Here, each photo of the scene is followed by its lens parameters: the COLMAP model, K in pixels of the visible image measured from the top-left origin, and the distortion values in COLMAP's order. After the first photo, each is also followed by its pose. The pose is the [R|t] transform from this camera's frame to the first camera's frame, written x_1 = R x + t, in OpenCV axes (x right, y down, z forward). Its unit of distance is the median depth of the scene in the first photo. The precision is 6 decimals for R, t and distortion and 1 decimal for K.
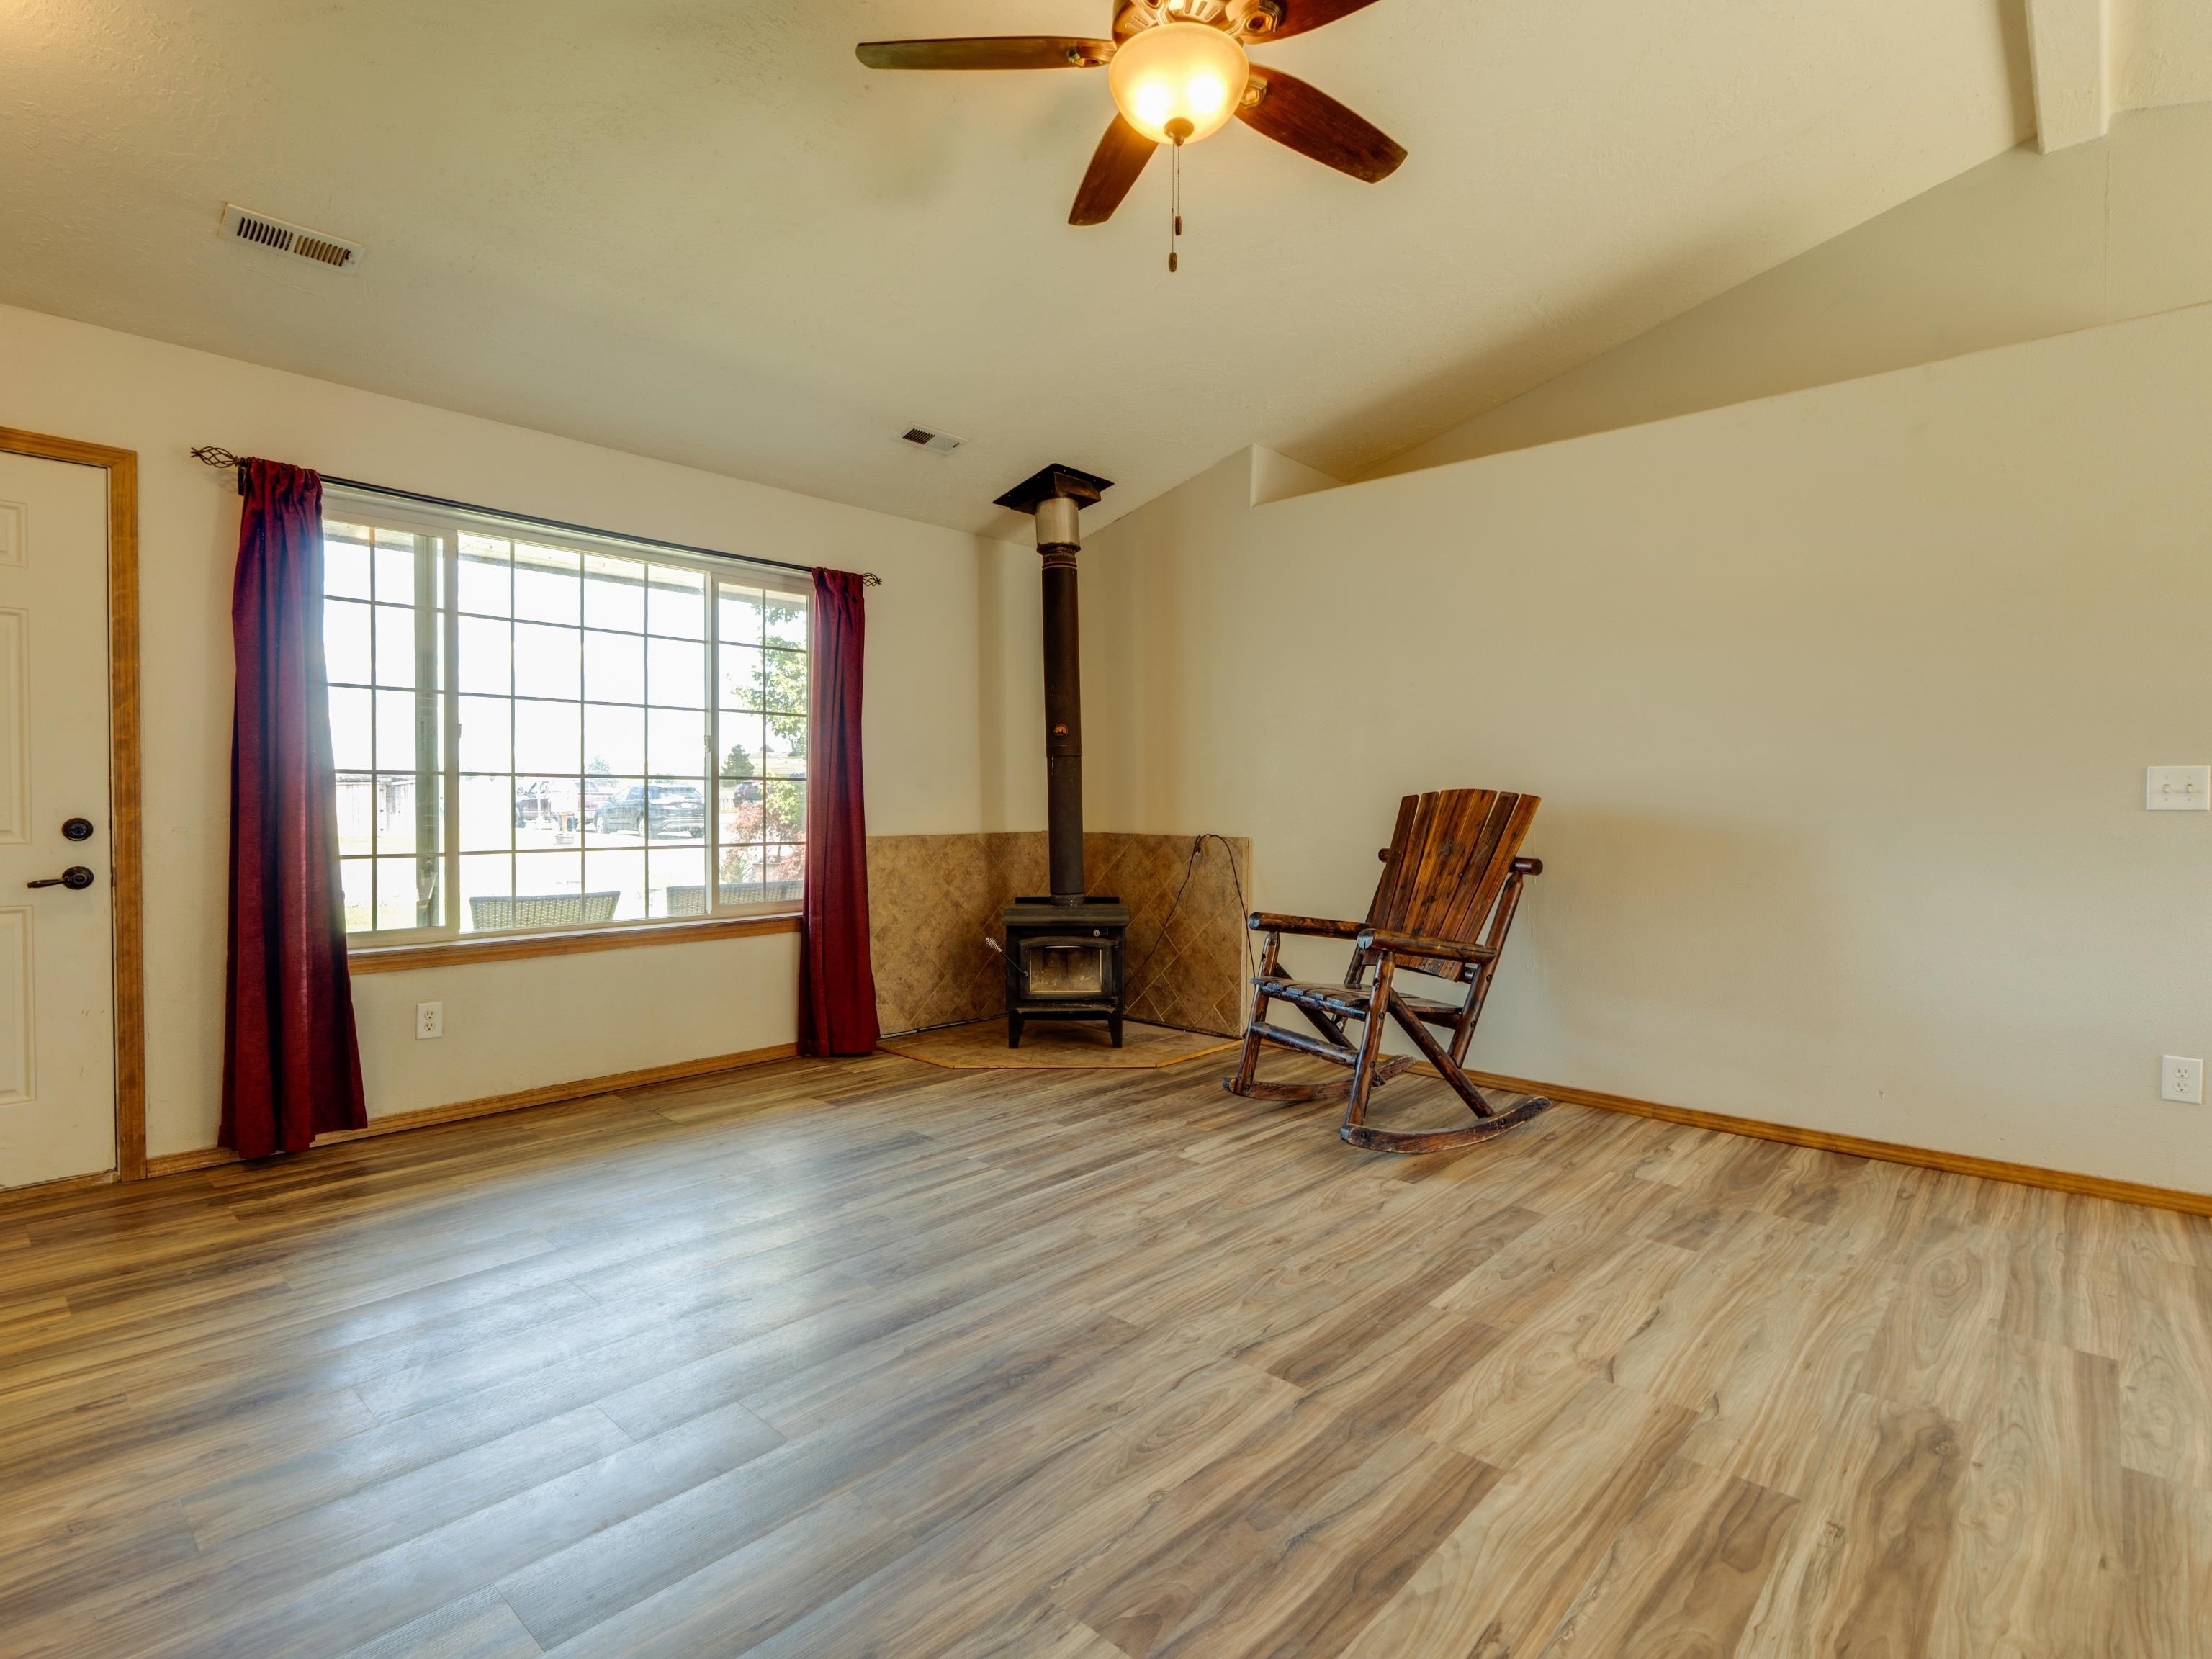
lens RADIAL K [[1097.0, 0, 1110.8], [0, 1097.0, 819.5], [0, 0, 1]] dist [-0.003153, 0.000631]
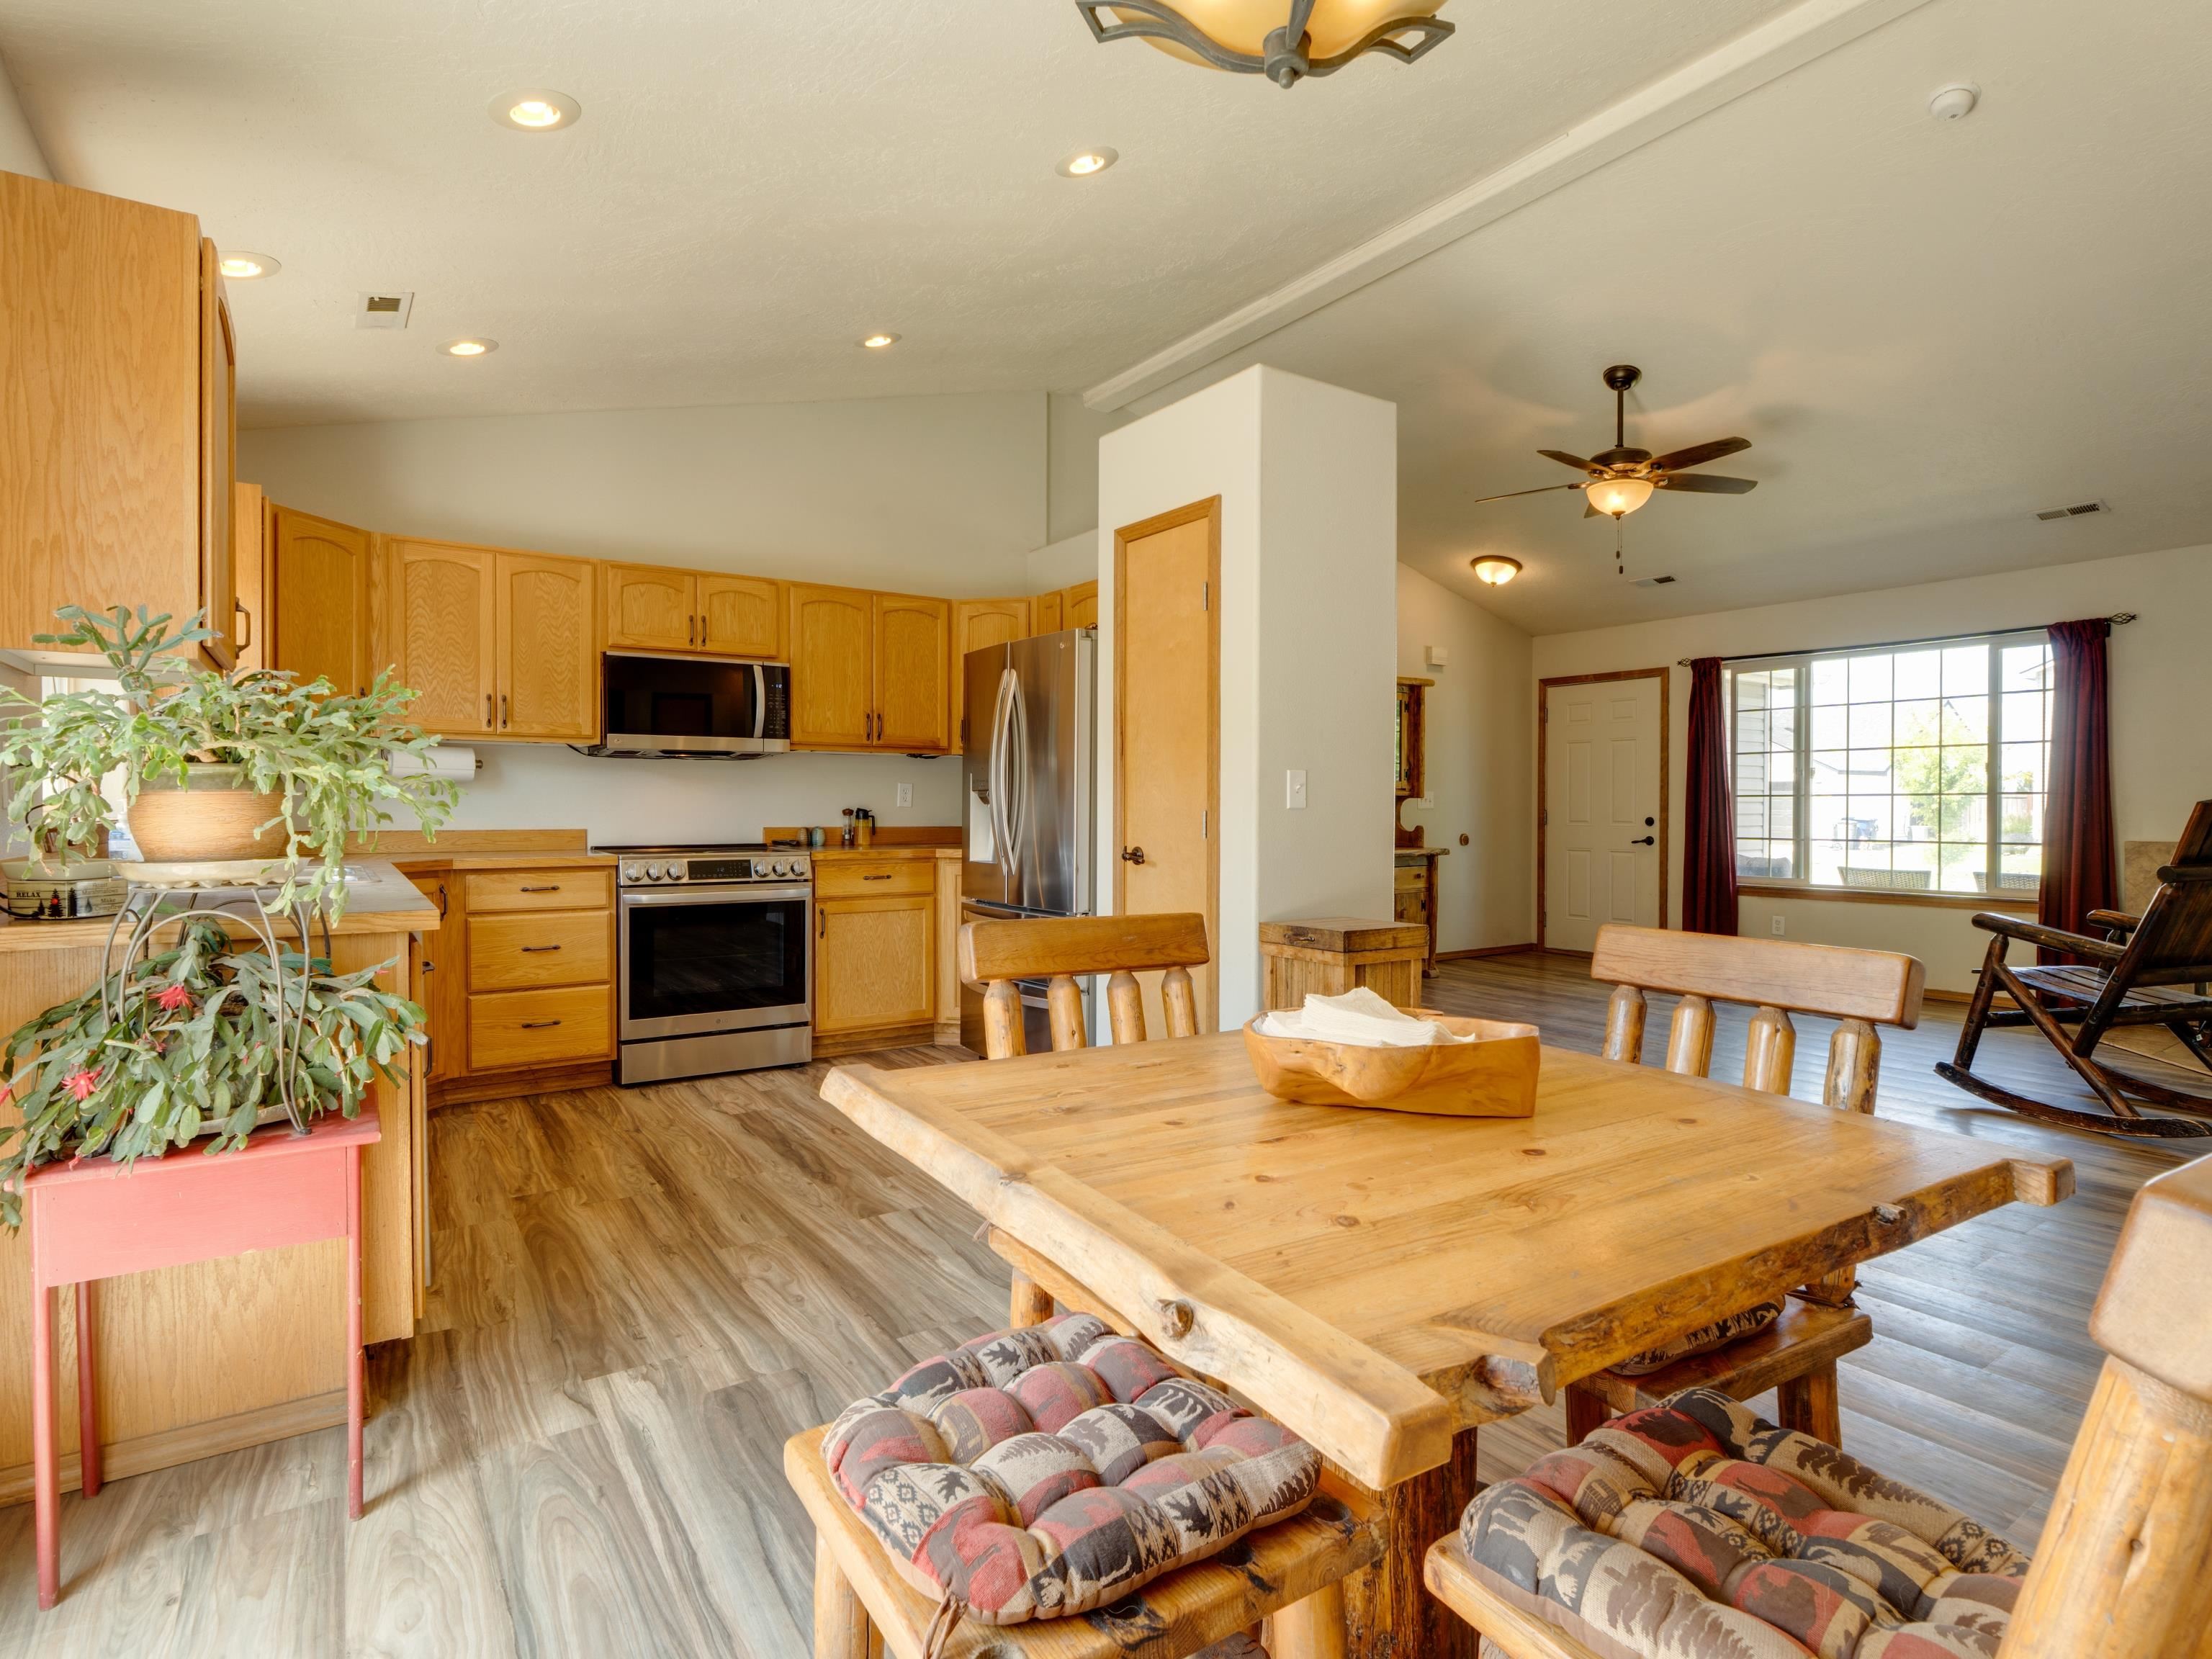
lens RADIAL K [[1140.7, 0, 1104.7], [0, 1140.7, 821.5], [0, 0, 1]] dist [-0.004094, -0.001610]
pose [[-0.231307, 0.004713, -0.972869, 1.587873], [-0.019714, 0.999760, 0.009530, 0.007161], [0.972681, 0.021384, -0.231158, 0.314384]]
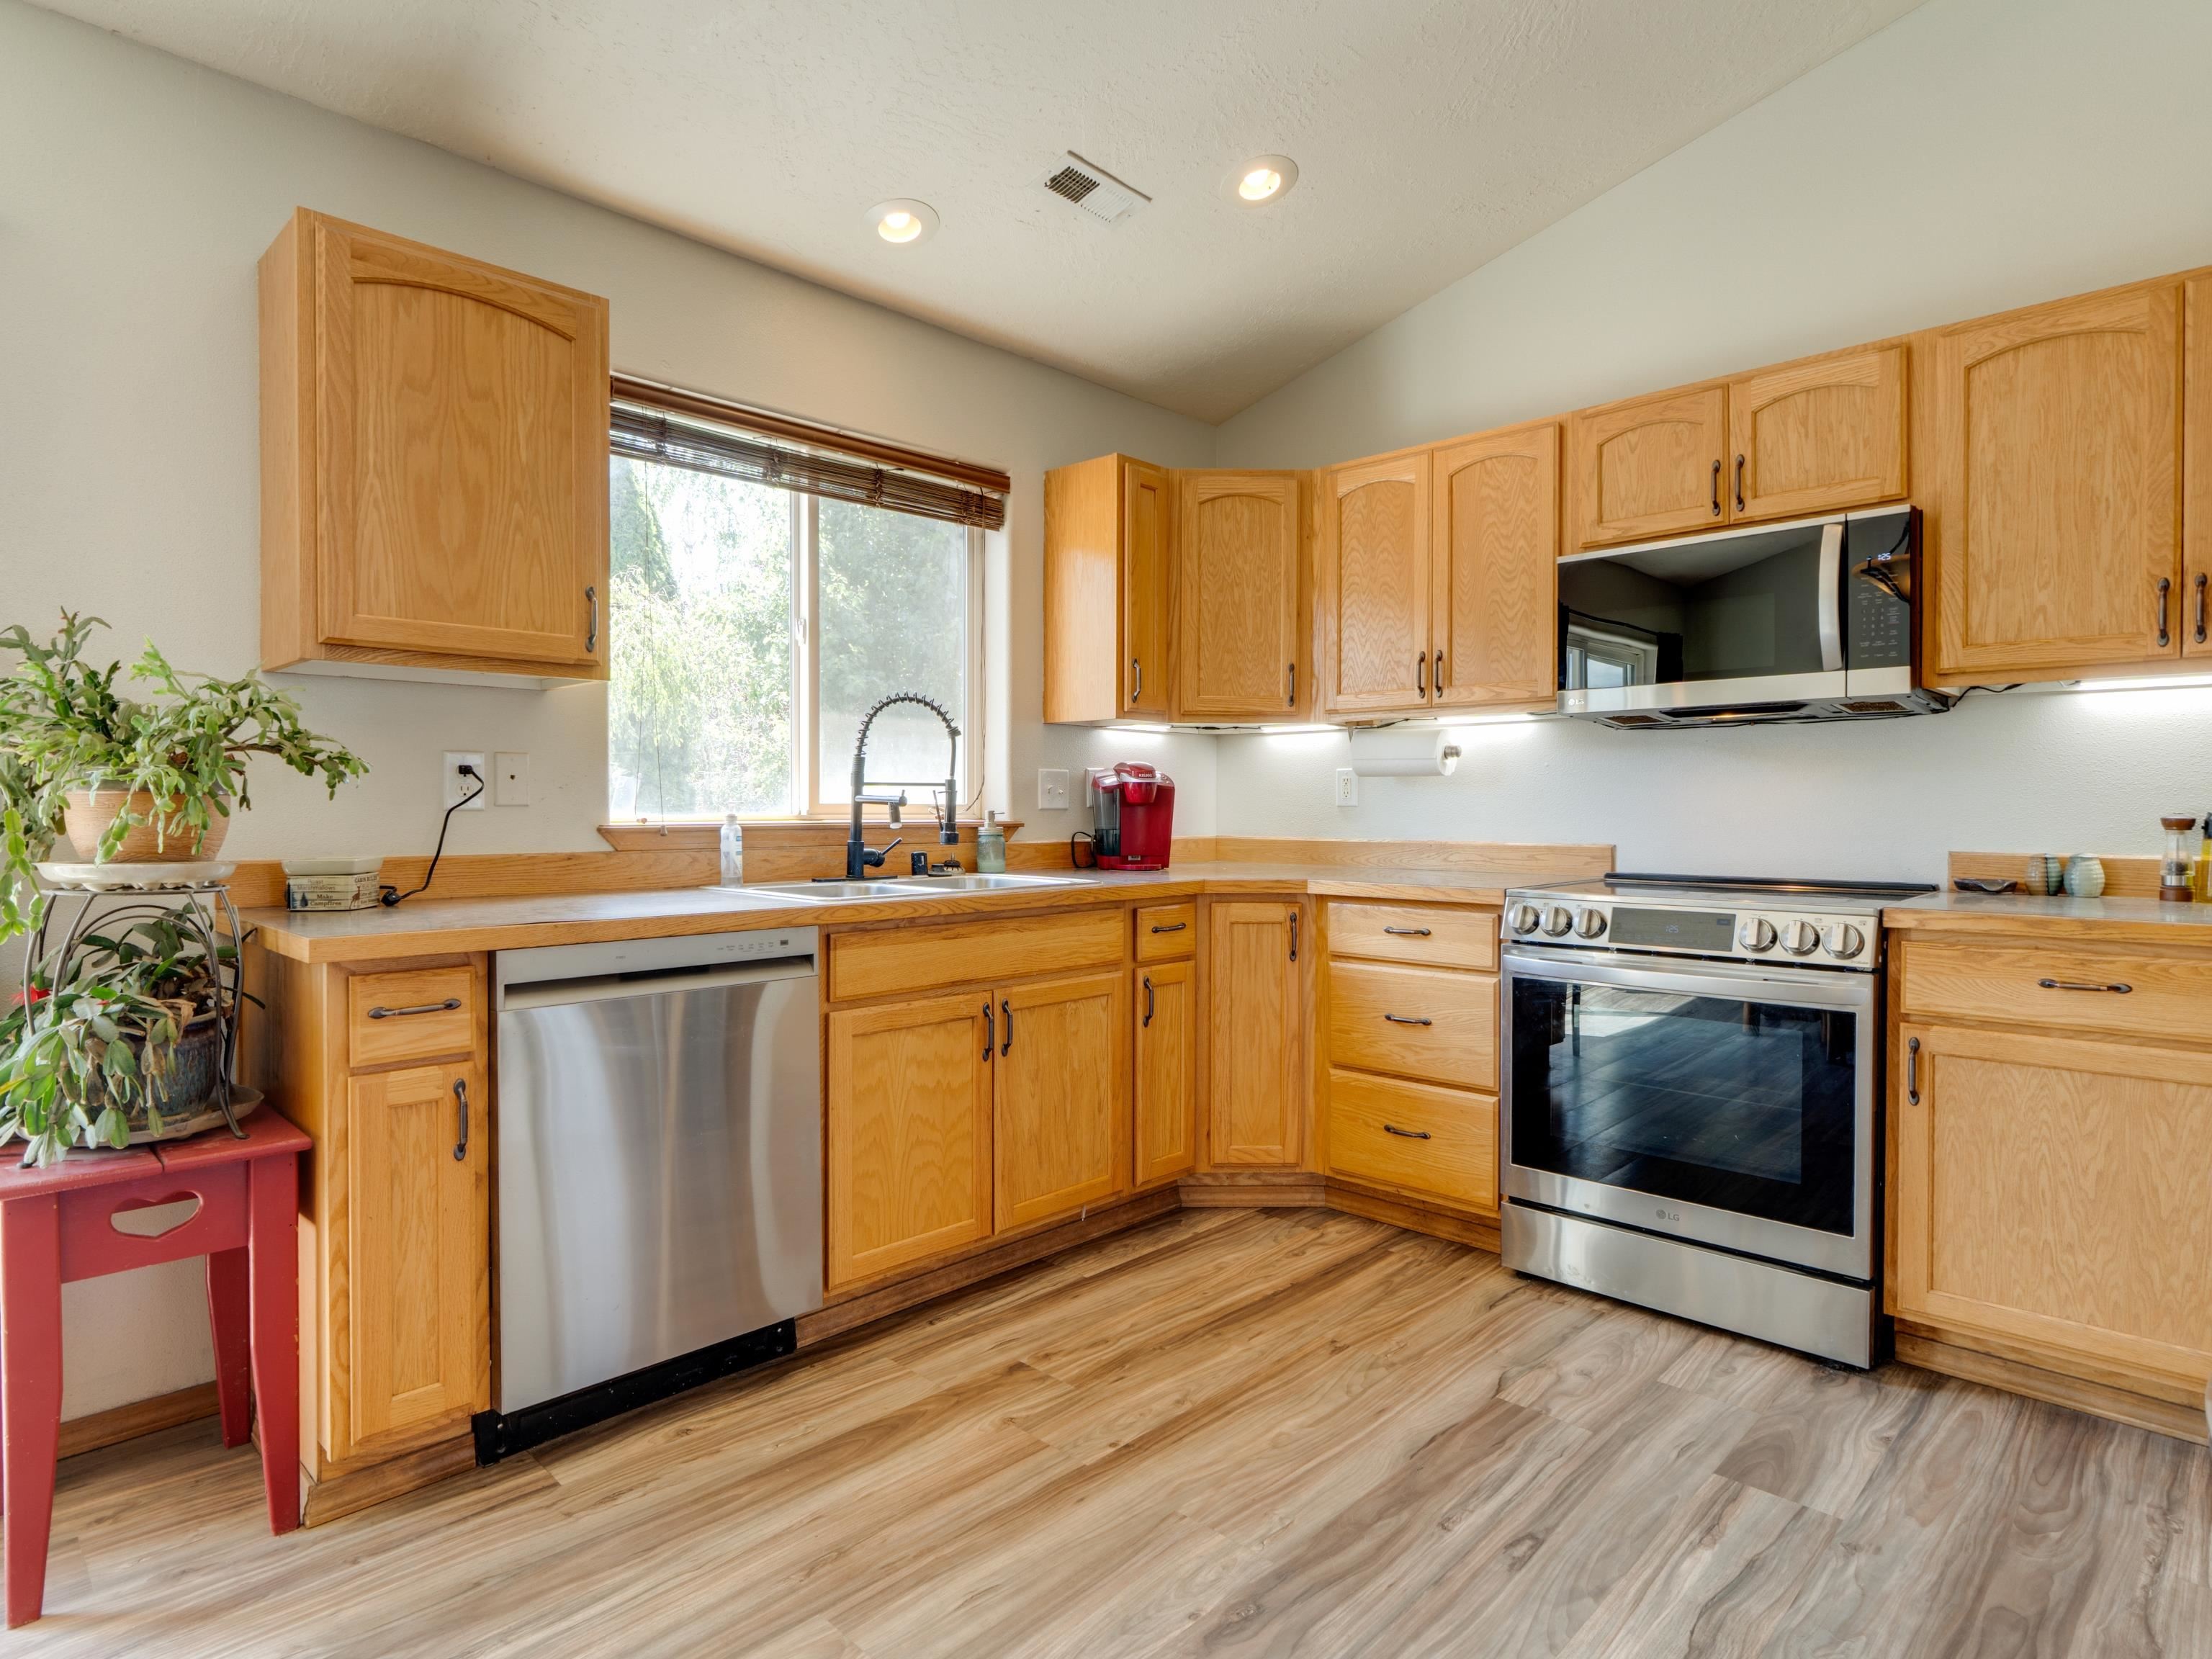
lens RADIAL K [[1216.4, 0, 1109.4], [0, 1216.4, 820.5], [0, 0, 1]] dist [-0.010034, -0.000325]
pose [[-0.999479, -0.008502, 0.031134, 0.784554], [-0.007664, 0.999608, 0.026933, 0.001232], [-0.031351, 0.026680, -0.999152, 0.325843]]
